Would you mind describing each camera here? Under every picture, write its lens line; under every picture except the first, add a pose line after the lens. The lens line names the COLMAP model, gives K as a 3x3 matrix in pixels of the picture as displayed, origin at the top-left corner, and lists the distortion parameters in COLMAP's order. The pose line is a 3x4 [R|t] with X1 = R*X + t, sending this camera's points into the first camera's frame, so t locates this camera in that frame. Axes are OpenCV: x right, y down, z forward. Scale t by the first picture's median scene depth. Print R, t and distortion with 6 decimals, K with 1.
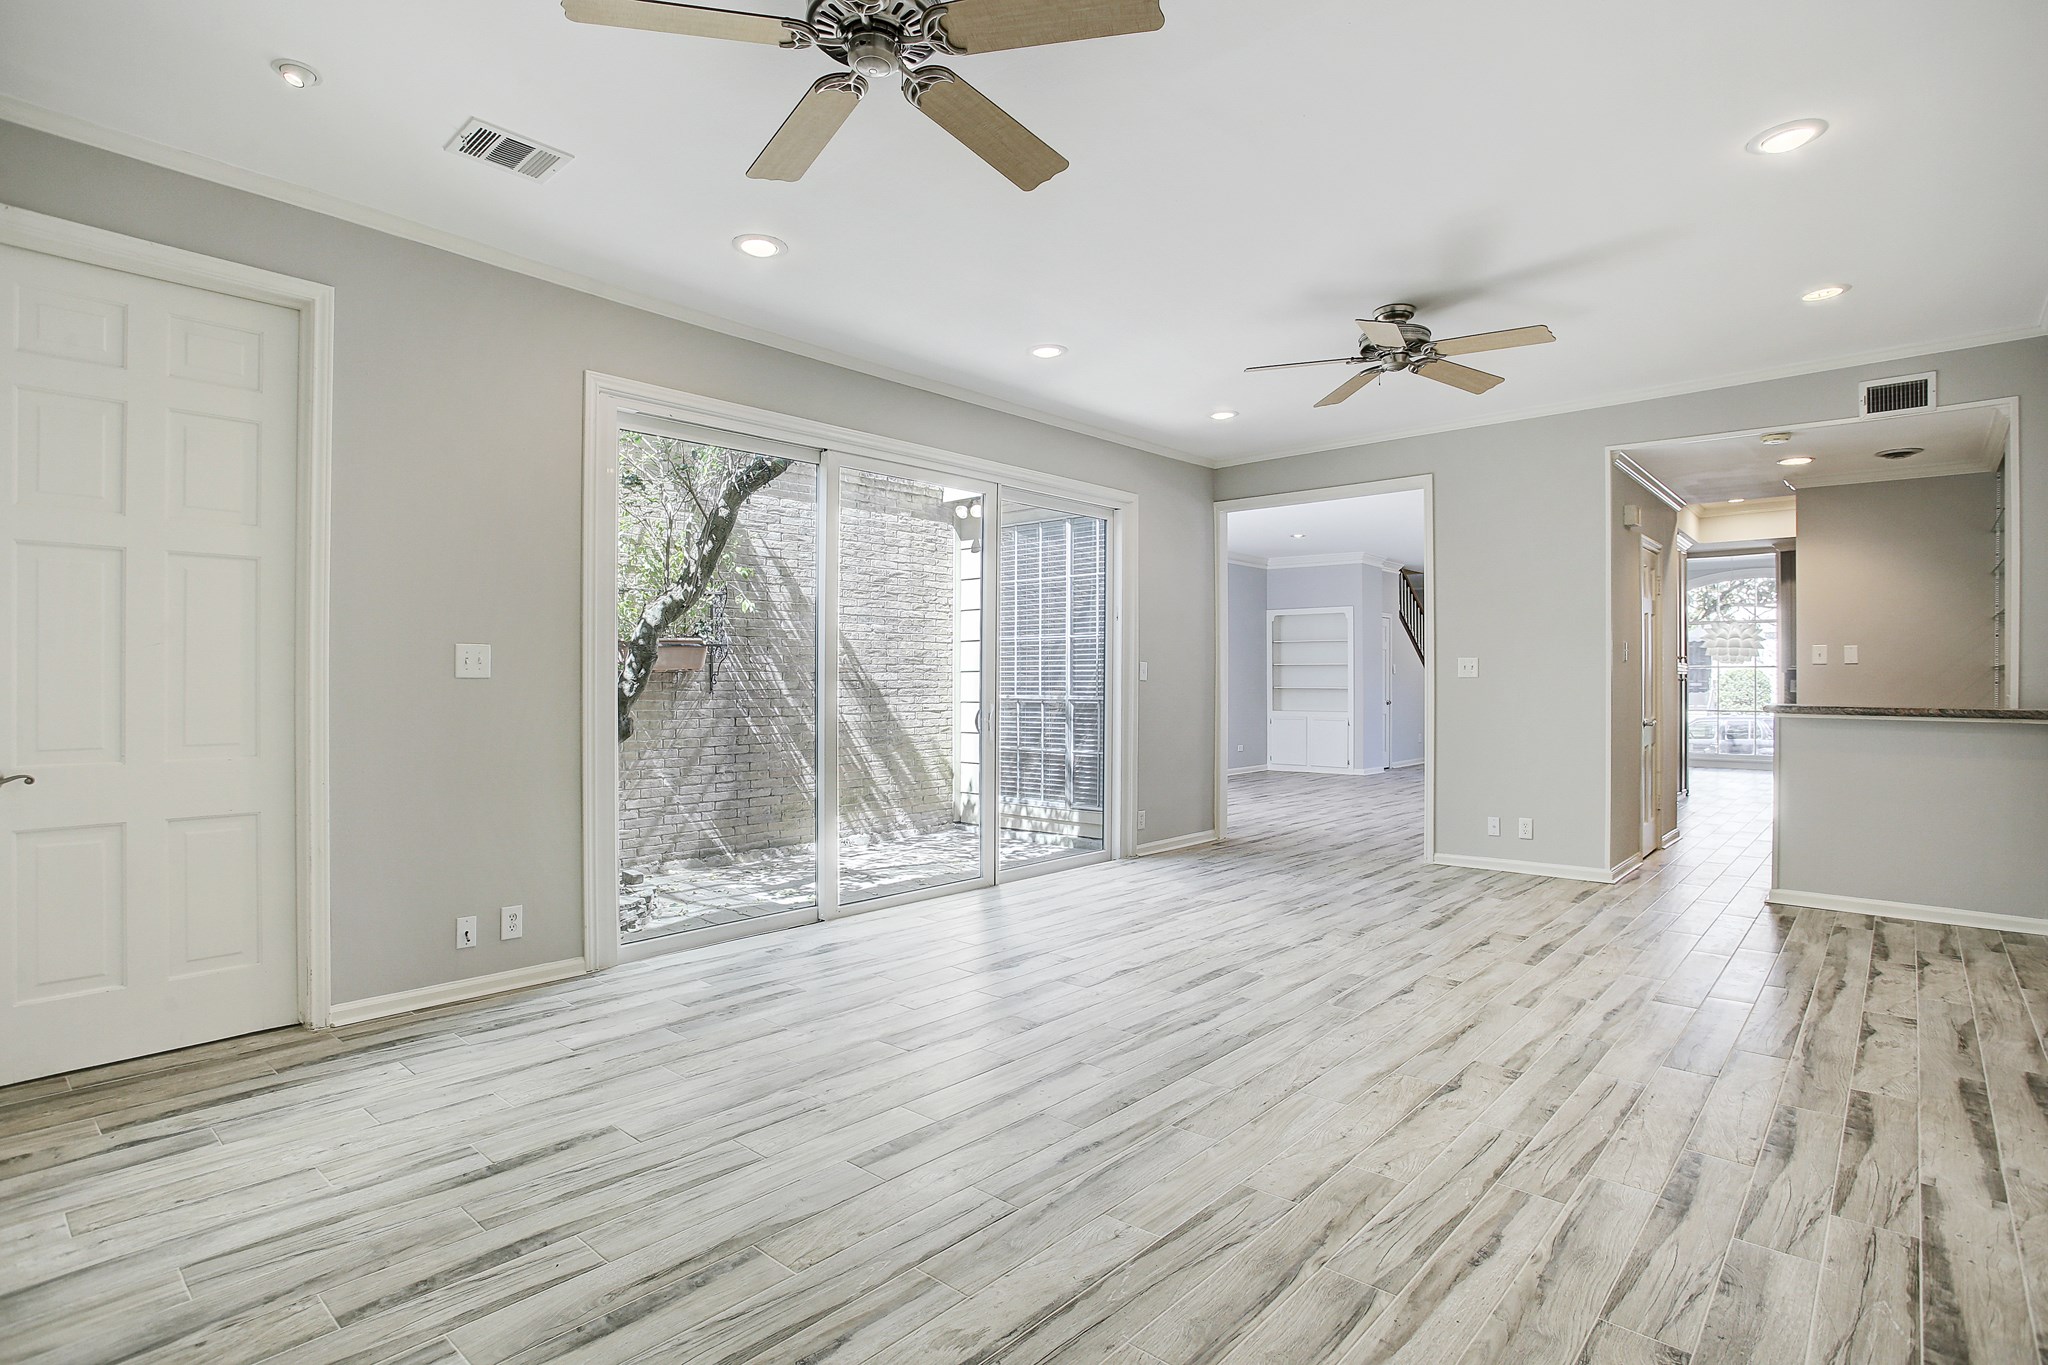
lens RADIAL K [[1024.8, 0, 1030.8], [0, 1024.8, 685.3], [0, 0, 1]] dist [-0.058225, 0.021288]
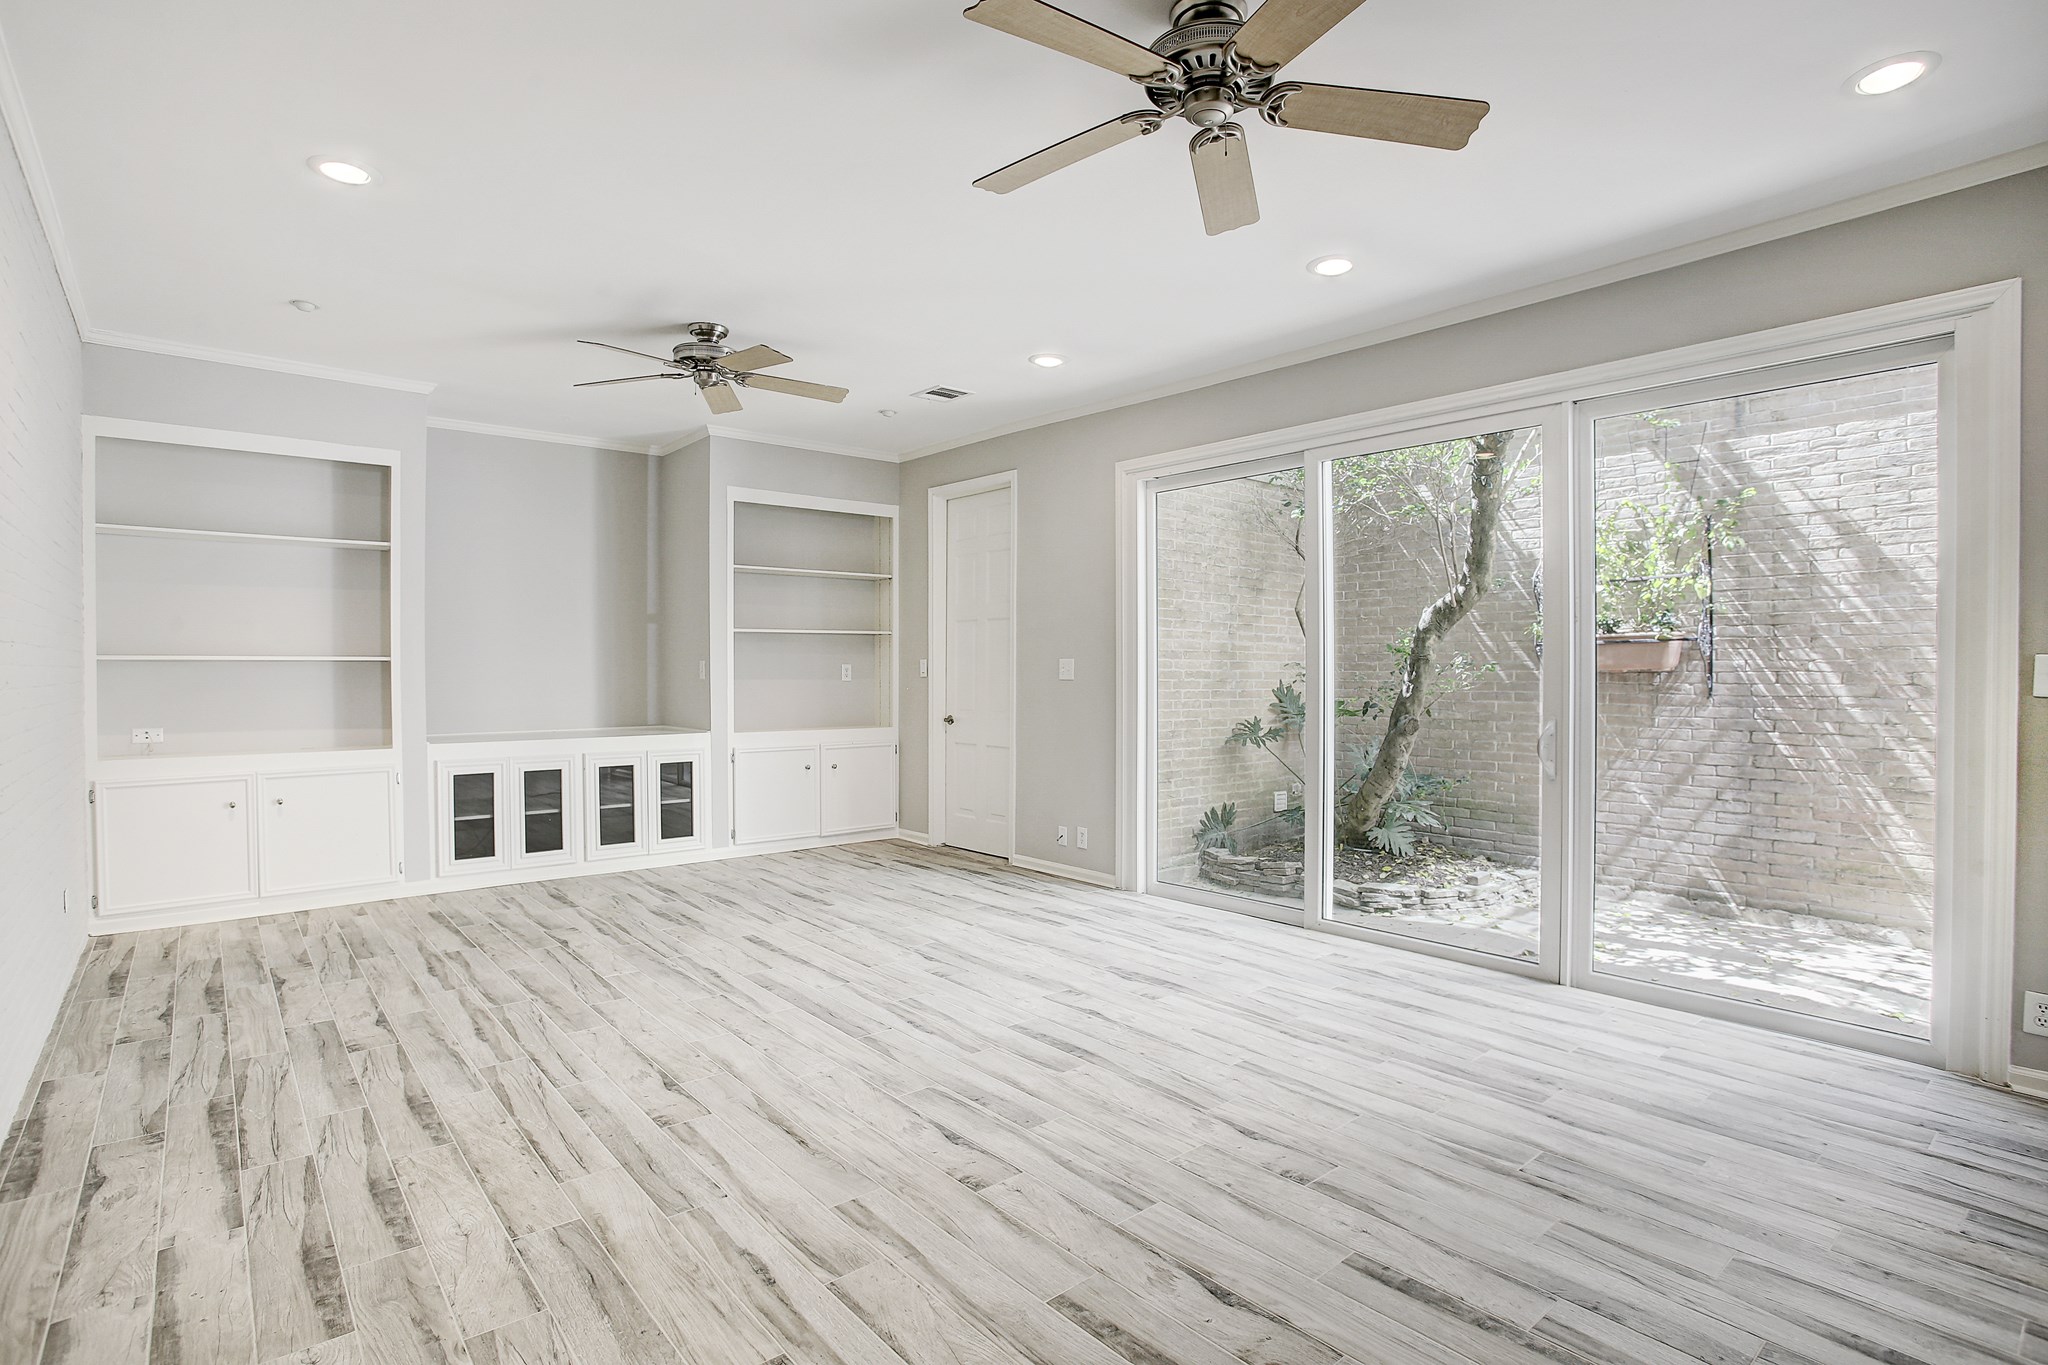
lens RADIAL K [[1003.3, 0, 1024.0], [0, 1003.3, 682.5], [0, 0, 1]] dist [-0.075982, 0.024519]
pose [[-0.138440, 0.012562, -0.990291, 1.037647], [-0.006376, 0.999888, 0.013575, -0.023631], [0.990350, 0.008193, -0.138344, 1.139422]]
